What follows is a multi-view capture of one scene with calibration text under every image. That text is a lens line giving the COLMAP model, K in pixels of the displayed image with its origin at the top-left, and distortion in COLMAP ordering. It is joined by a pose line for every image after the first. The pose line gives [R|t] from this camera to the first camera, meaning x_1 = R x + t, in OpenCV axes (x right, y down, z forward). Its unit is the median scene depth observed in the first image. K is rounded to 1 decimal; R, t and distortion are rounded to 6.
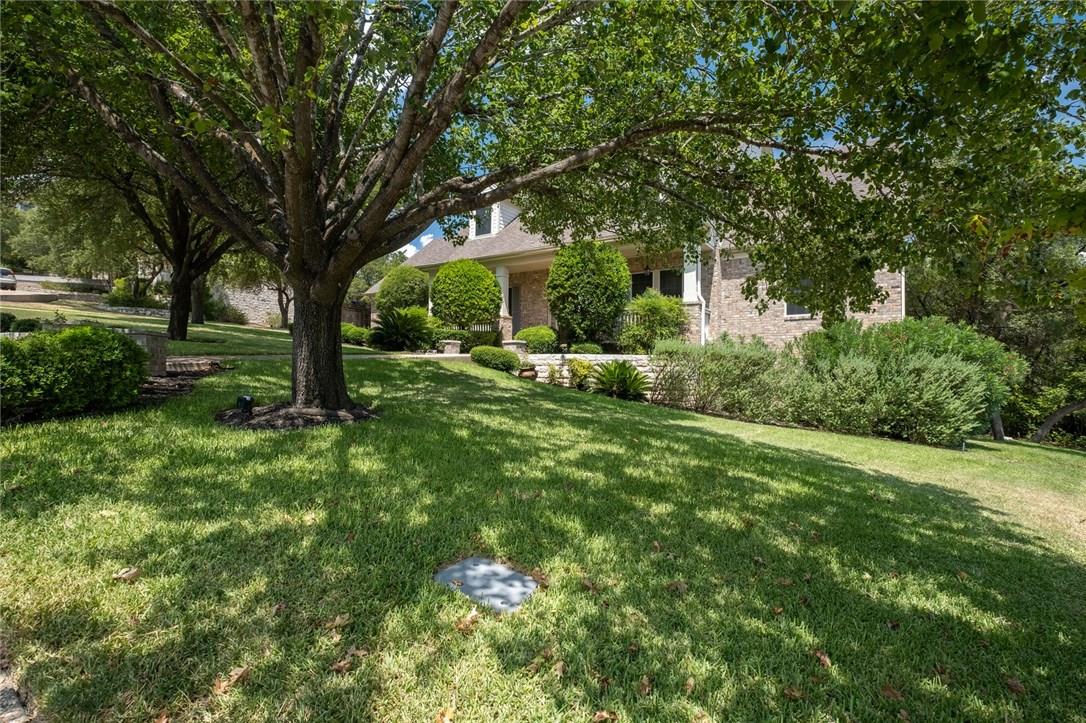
lens RADIAL K [[534.8, 0, 545.1], [0, 534.8, 363.8], [0, 0, 1]] dist [-0.000721, -0.000118]
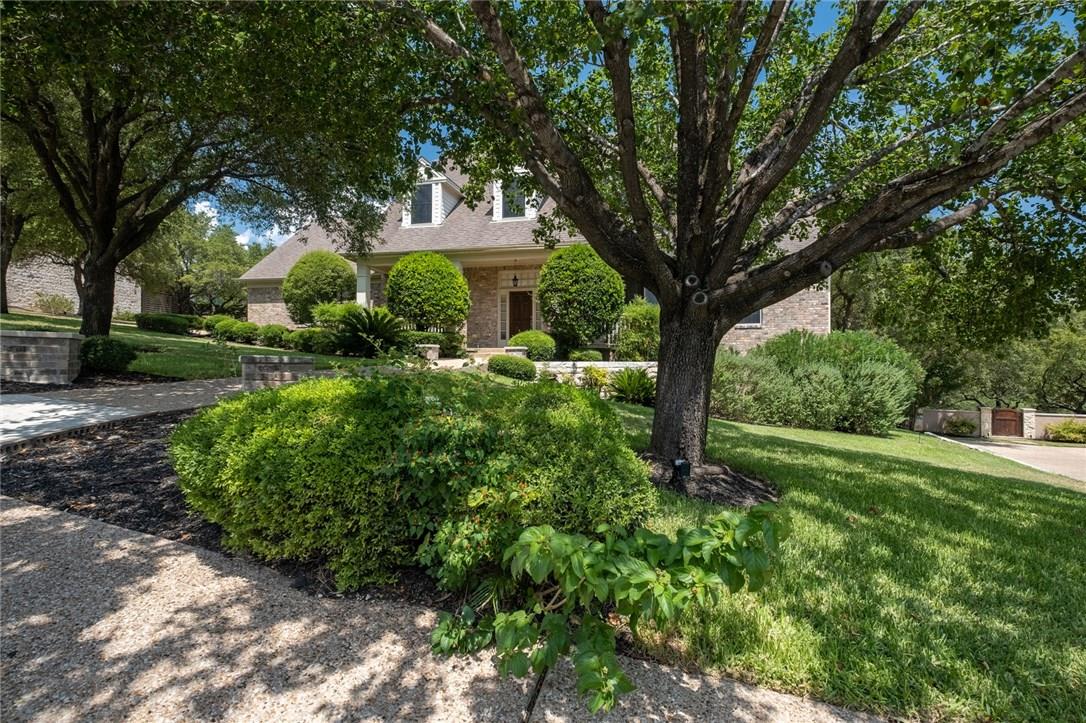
lens RADIAL K [[534.8, 0, 544.0], [0, 534.8, 361.3], [0, 0, 1]] dist [-0.000721, -0.000118]
pose [[0.923399, -0.006135, 0.383792, -0.386184], [0.000156, 0.999878, 0.015609, -0.033800], [-0.383841, -0.014354, 0.923288, 0.124871]]
